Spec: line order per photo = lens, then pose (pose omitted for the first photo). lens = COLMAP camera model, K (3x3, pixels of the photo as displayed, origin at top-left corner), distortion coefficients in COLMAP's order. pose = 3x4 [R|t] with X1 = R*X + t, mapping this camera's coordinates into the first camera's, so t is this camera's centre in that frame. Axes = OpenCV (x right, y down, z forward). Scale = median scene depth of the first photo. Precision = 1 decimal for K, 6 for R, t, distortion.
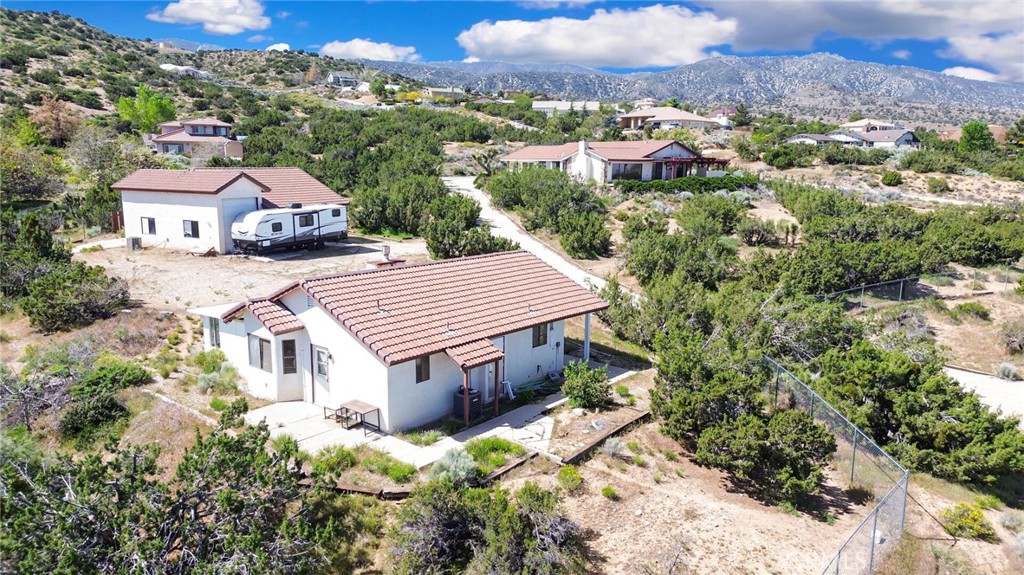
lens RADIAL K [[723.5, 0, 512.4], [0, 723.5, 291.7], [0, 0, 1]] dist [0.078018, -0.074110]
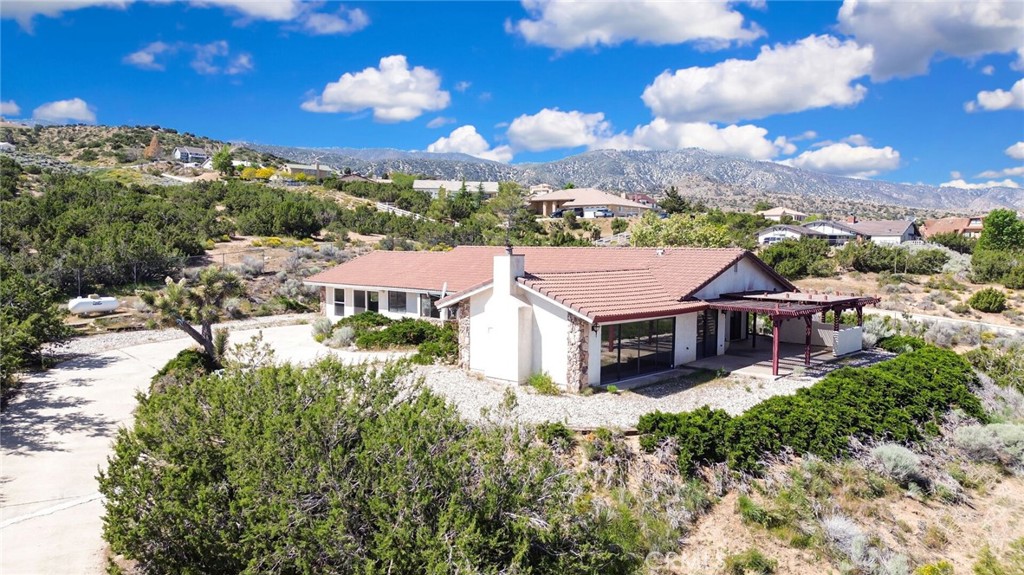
lens RADIAL K [[723.5, 0, 512.4], [0, 723.5, 291.7], [0, 0, 1]] dist [0.078018, -0.074110]
pose [[0.989274, -0.009528, 0.145758, 0.049768], [0.026066, 0.993369, -0.111976, -0.143670], [-0.143724, 0.114575, 0.982963, 0.638002]]
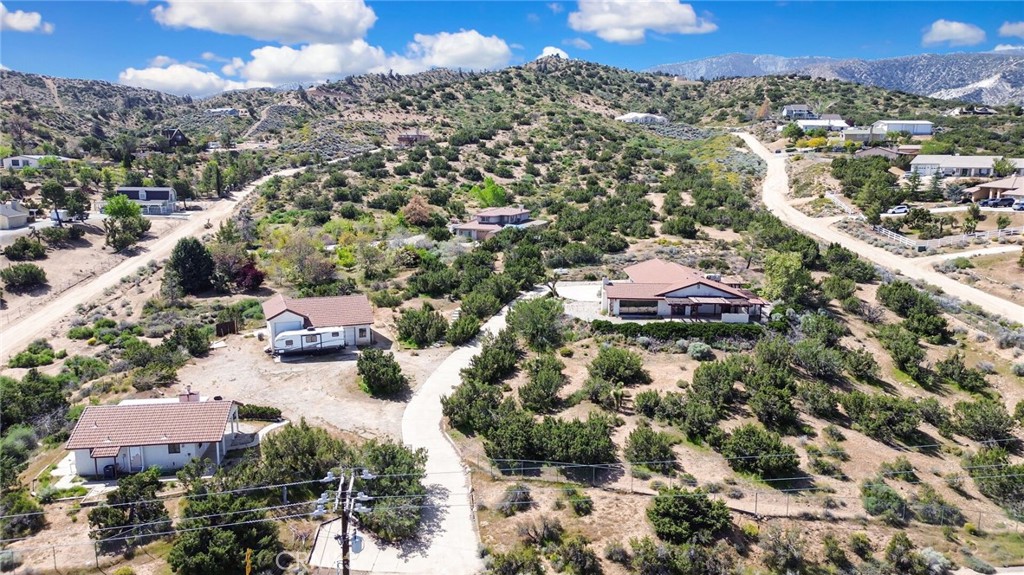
lens RADIAL K [[723.5, 0, 512.4], [0, 723.5, 291.7], [0, 0, 1]] dist [0.078018, -0.074110]
pose [[0.762905, 0.114983, -0.636204, 0.689502], [-0.119269, 0.992198, 0.036301, -0.193677], [0.635414, 0.048185, 0.770667, -0.021597]]
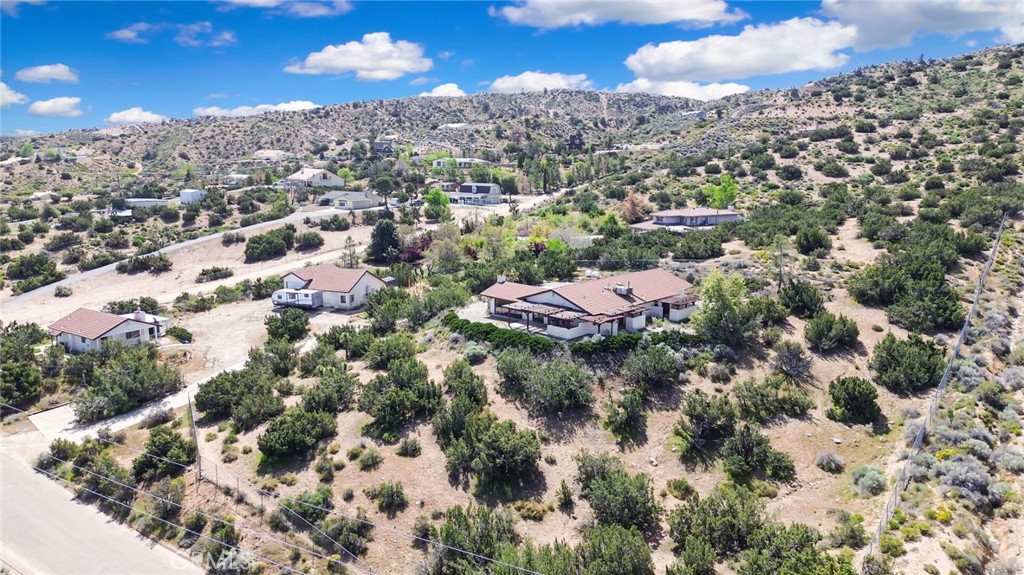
lens RADIAL K [[723.5, 0, 512.4], [0, 723.5, 291.7], [0, 0, 1]] dist [0.078018, -0.074110]
pose [[0.125364, 0.175346, -0.976492, 1.165110], [-0.180947, 0.971790, 0.151272, -0.336535], [0.975470, 0.157730, 0.153556, 0.772535]]
